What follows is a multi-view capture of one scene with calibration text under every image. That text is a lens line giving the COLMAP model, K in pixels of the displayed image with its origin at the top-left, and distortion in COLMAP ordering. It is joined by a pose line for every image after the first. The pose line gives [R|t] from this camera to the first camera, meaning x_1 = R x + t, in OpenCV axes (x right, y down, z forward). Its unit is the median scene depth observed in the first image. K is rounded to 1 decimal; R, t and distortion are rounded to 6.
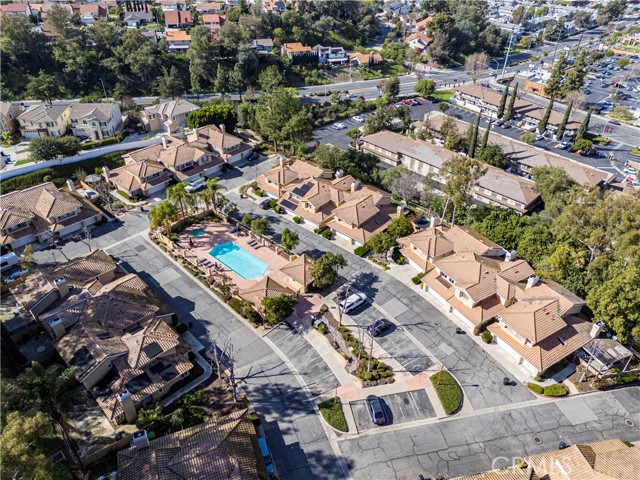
lens RADIAL K [[467.7, 0, 320.0], [0, 467.7, 240.0], [0, 0, 1]] dist [0.075028, -0.084324]
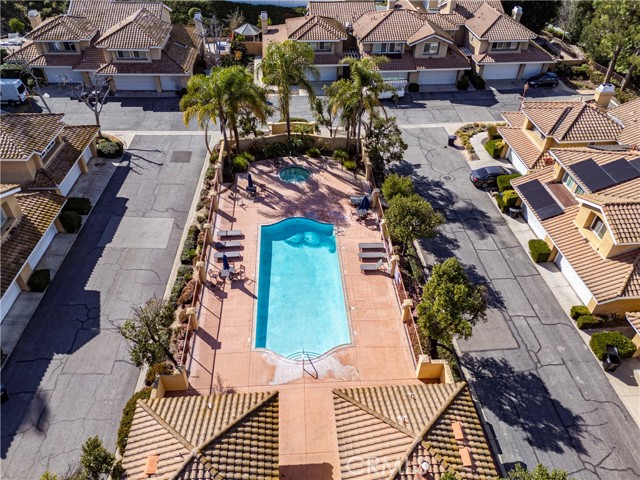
lens RADIAL K [[467.7, 0, 320.0], [0, 467.7, 240.0], [0, 0, 1]] dist [0.075028, -0.084324]
pose [[0.732559, 0.440049, -0.519340, 0.006746], [-0.401344, 0.895446, 0.192613, -0.051566], [0.549800, 0.067334, 0.832578, 0.636405]]
